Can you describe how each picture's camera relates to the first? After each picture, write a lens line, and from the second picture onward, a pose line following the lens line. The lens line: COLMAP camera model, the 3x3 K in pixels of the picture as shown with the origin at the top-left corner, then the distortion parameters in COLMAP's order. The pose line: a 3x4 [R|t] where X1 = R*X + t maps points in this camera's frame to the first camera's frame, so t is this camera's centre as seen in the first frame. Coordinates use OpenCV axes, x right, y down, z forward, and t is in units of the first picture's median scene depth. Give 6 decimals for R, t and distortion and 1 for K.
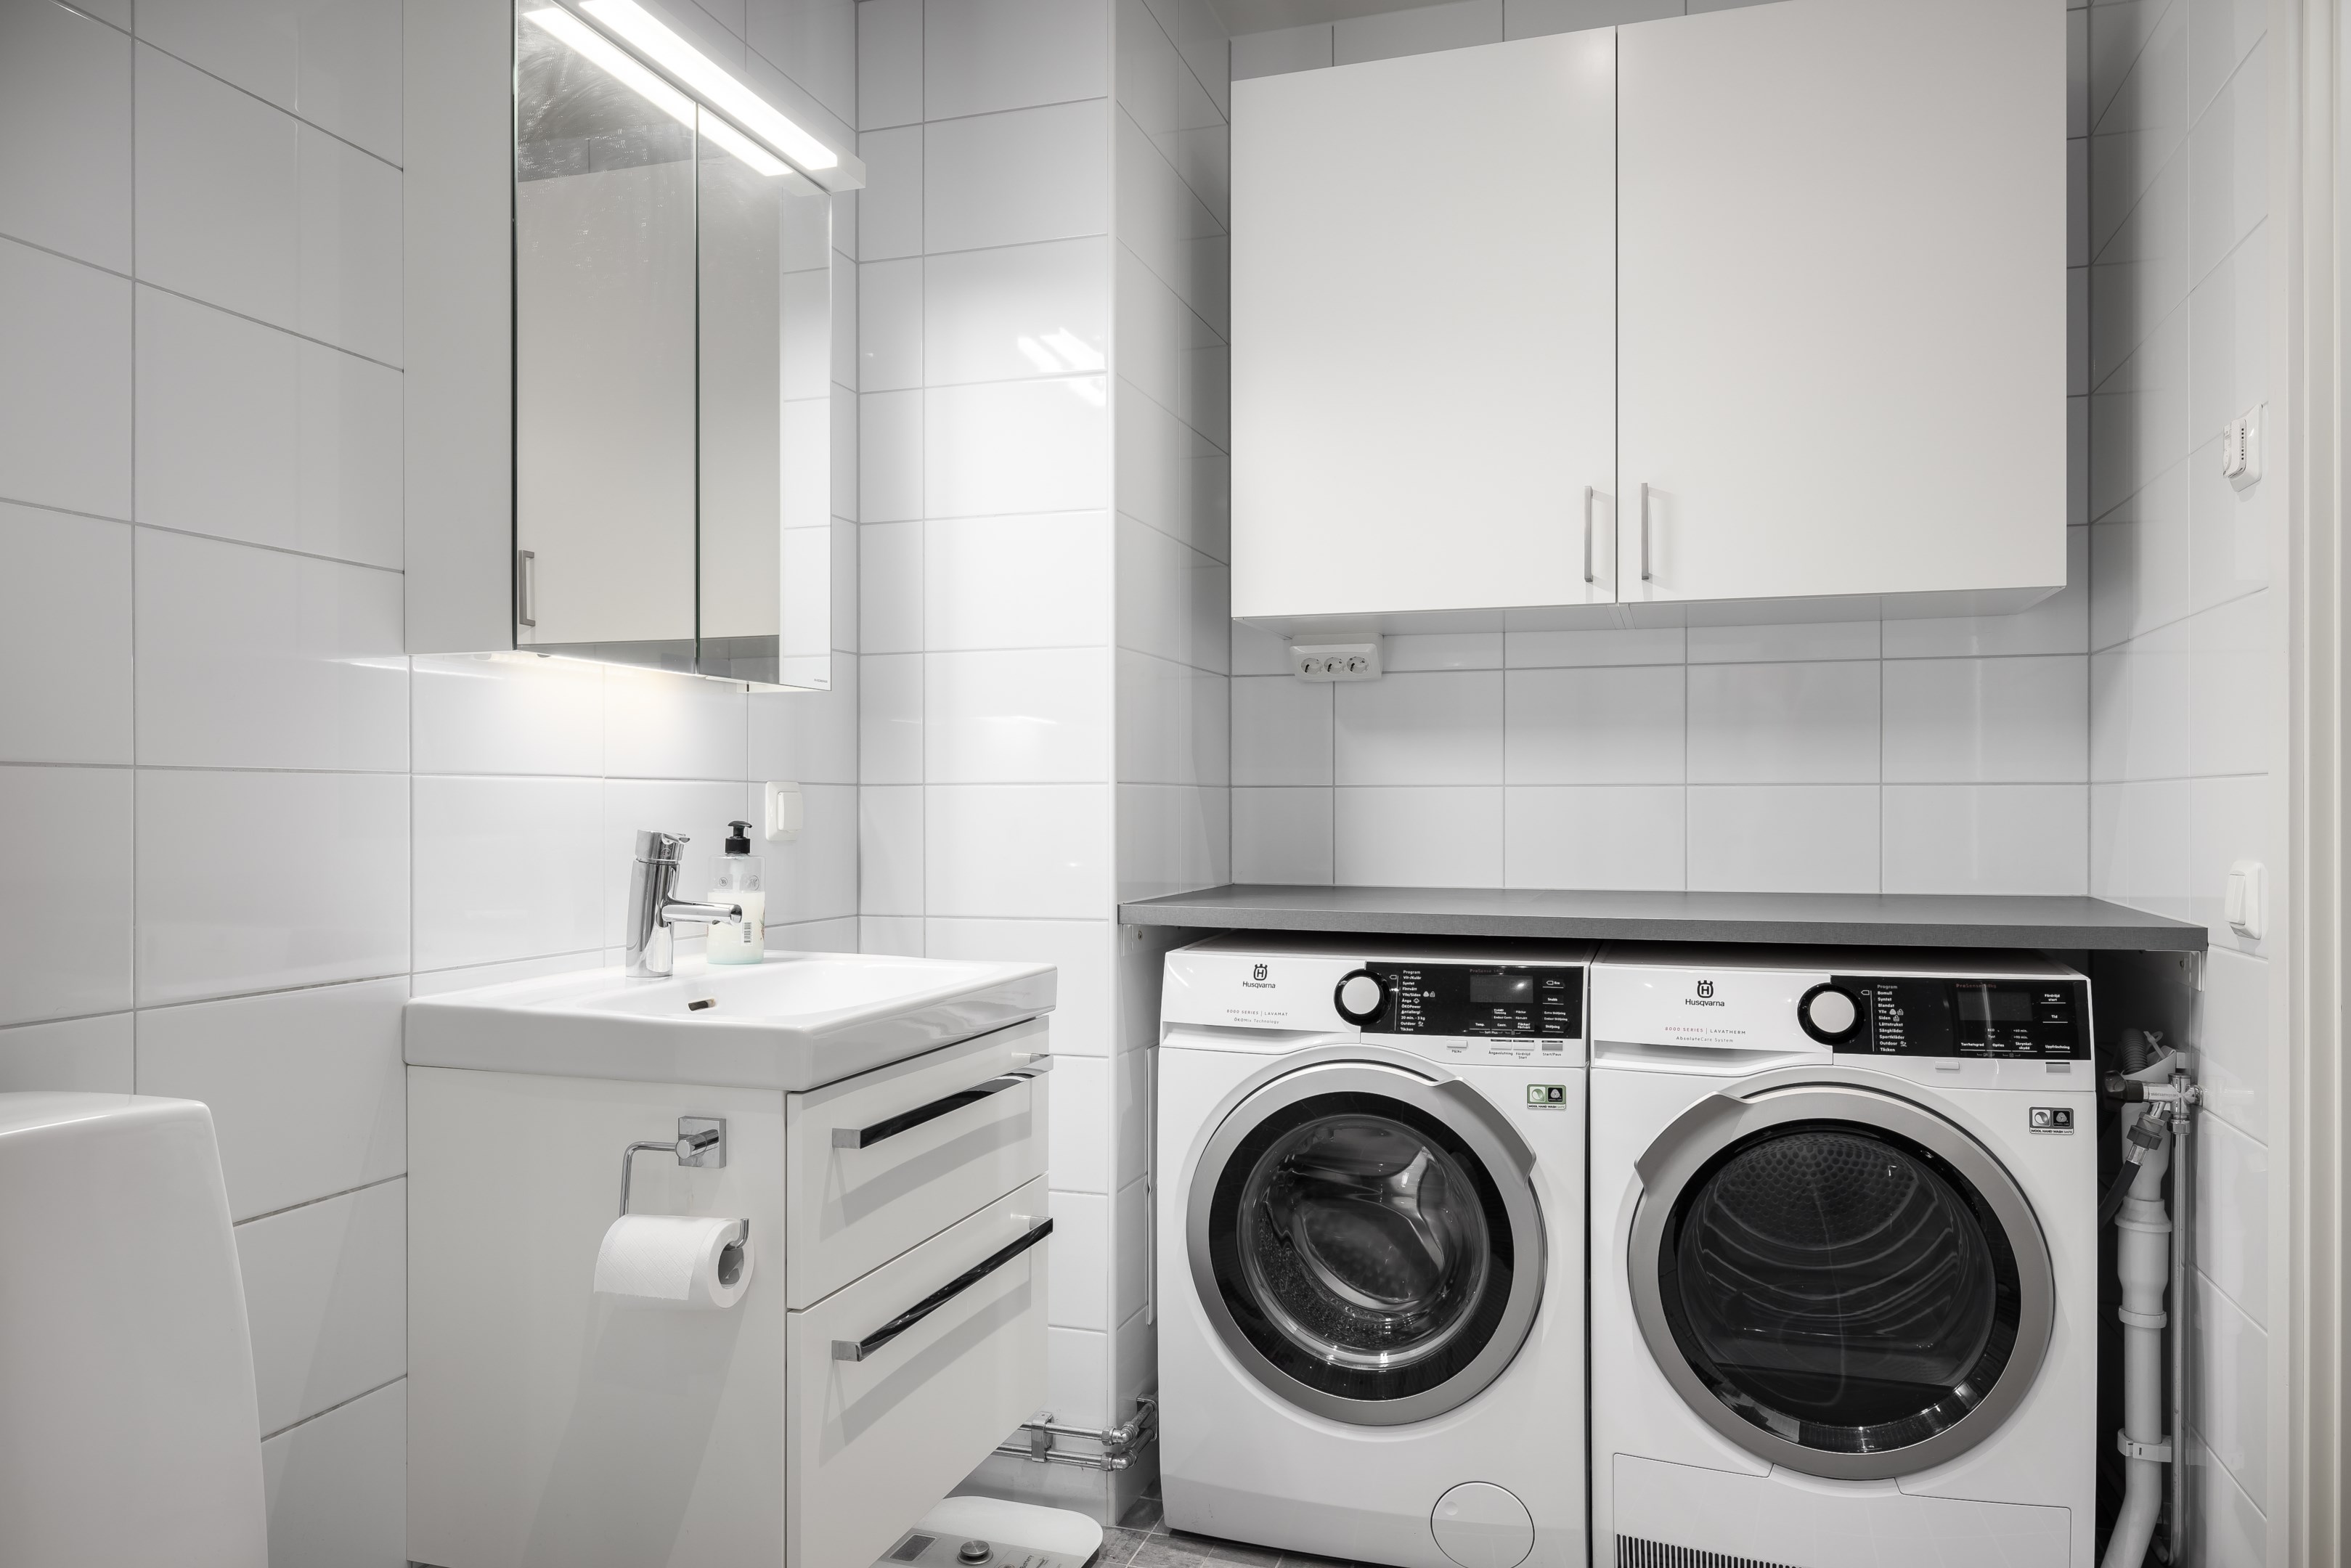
lens RADIAL K [[1620.7, 0, 1176.6], [0, 1620.7, 796.8], [0, 0, 1]] dist [0.005317, 0.000546]
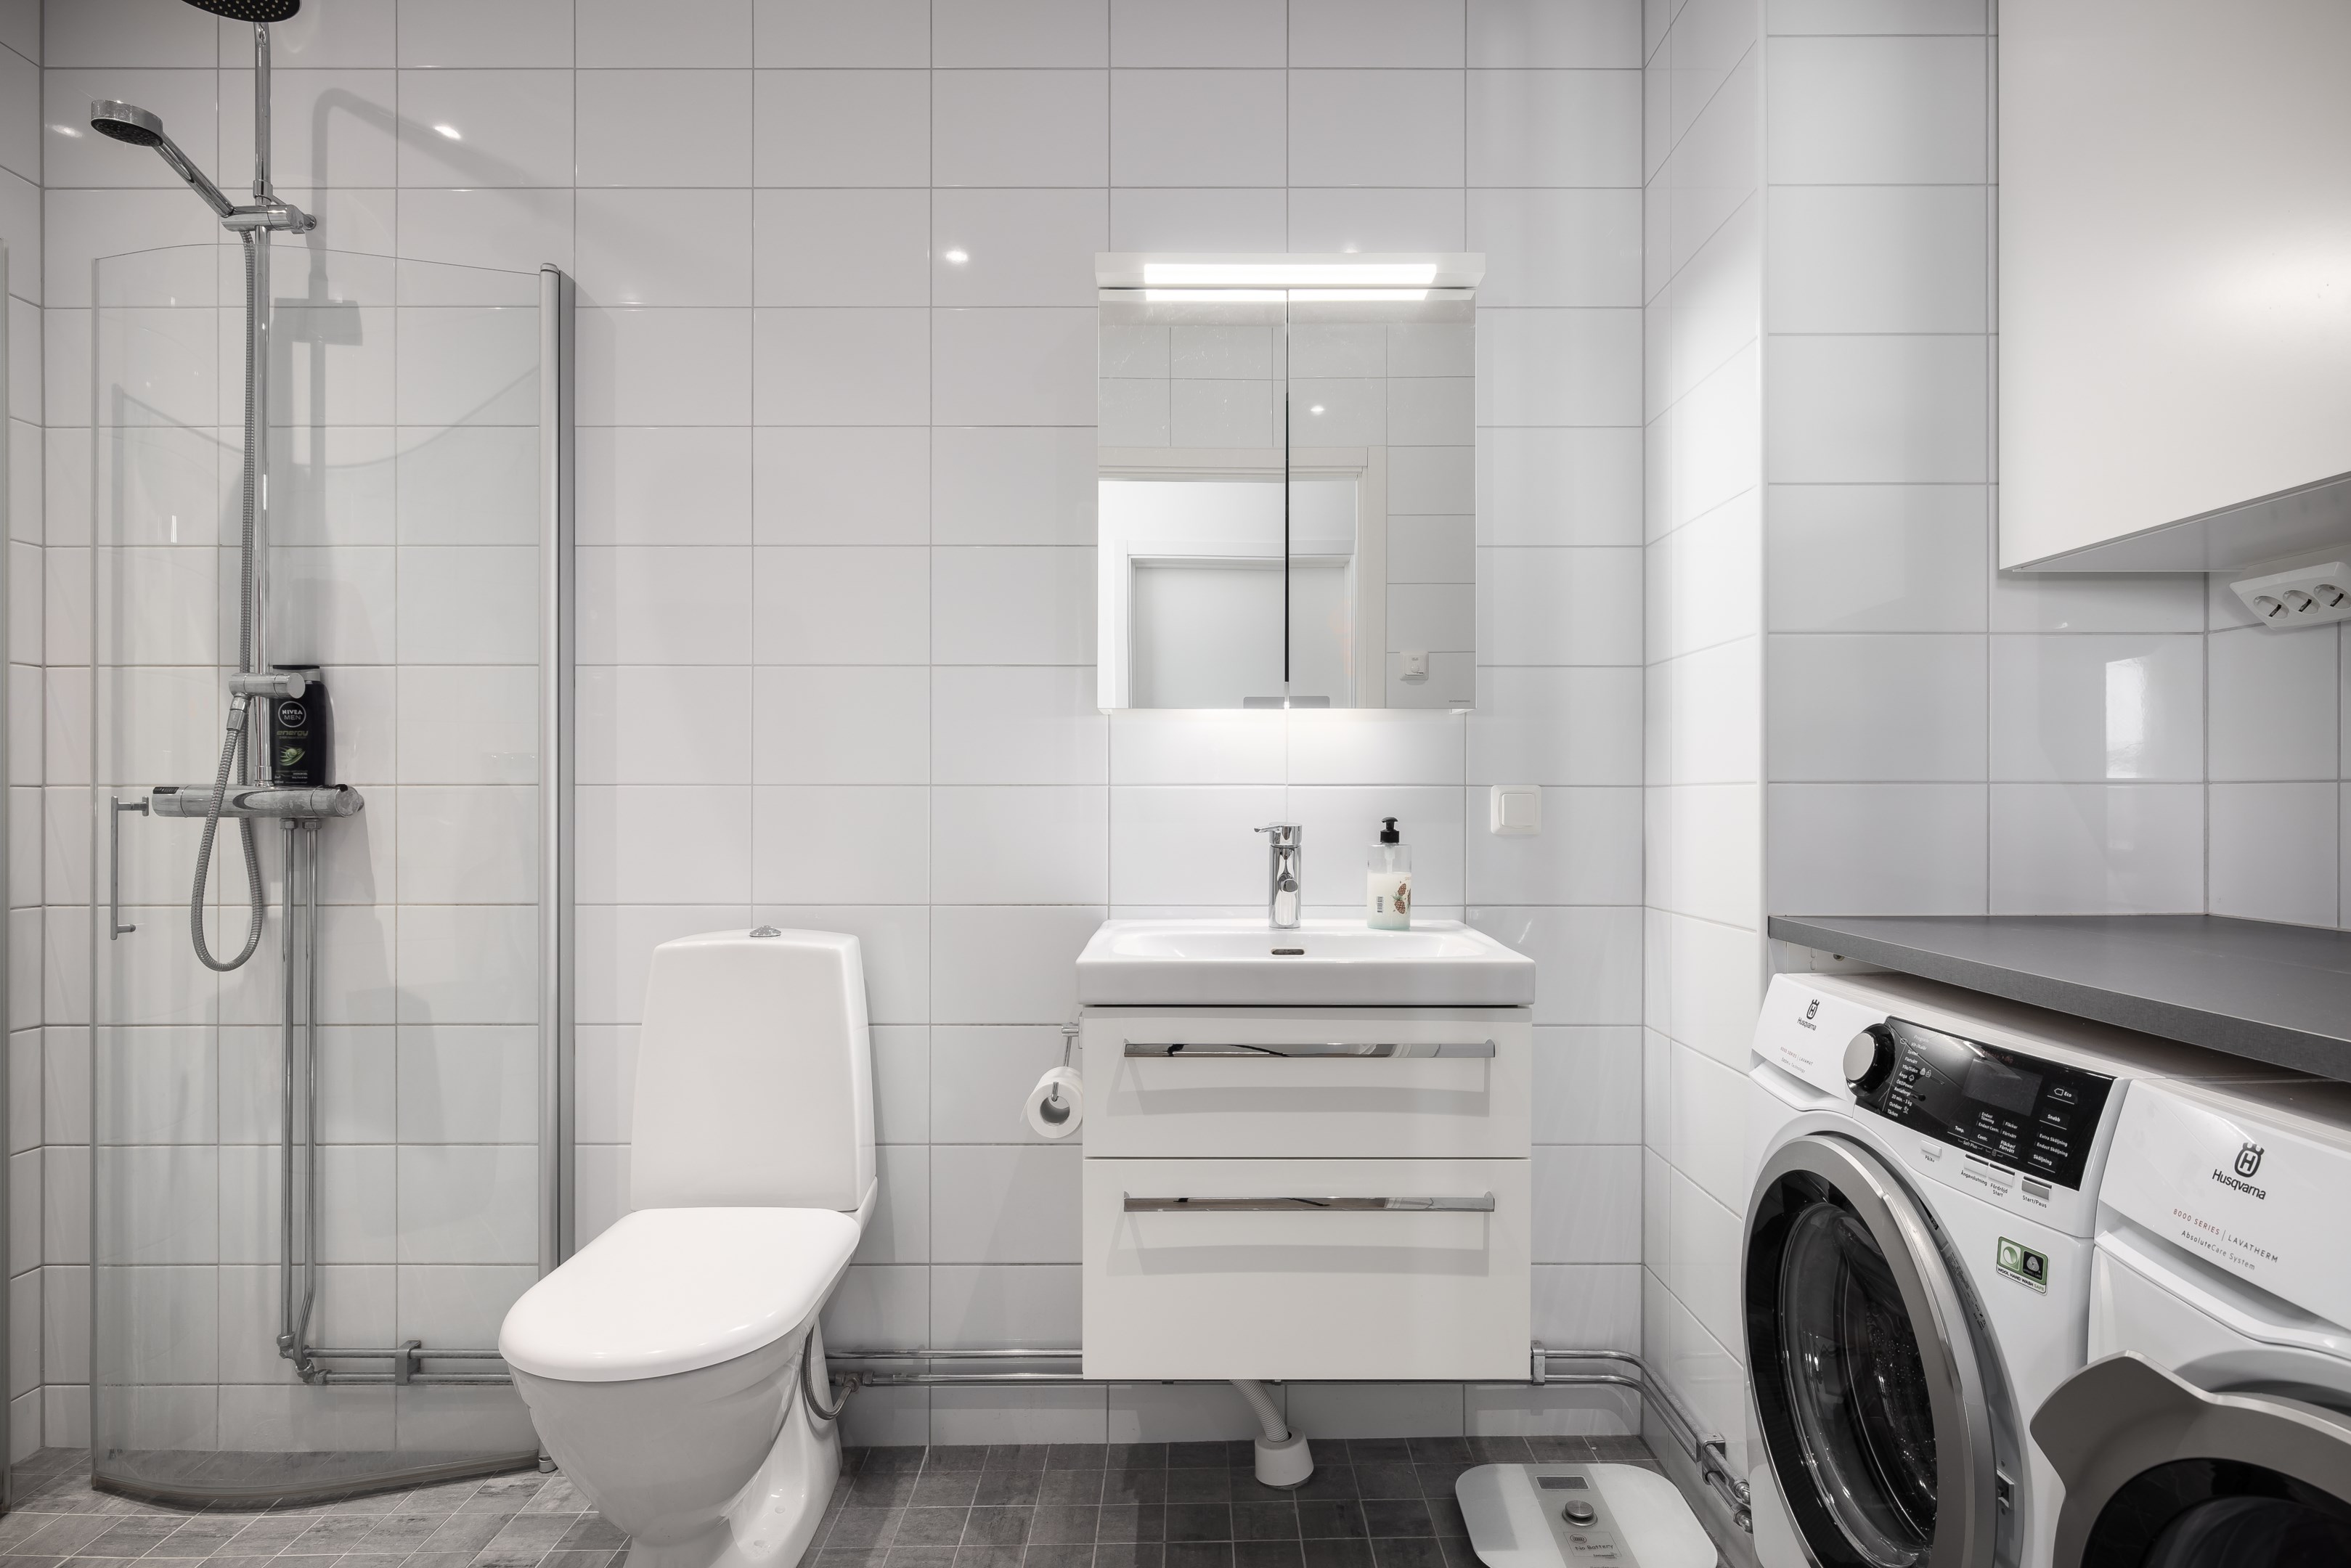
lens RADIAL K [[1249.4, 0, 1181.5], [0, 1249.4, 787.7], [0, 0, 1]] dist [-0.001389, -0.000029]
pose [[0.290694, -0.007453, -0.956787, 0.607038], [0.005051, 0.999968, -0.006255, -0.003185], [0.956803, -0.003014, 0.290722, 0.535753]]
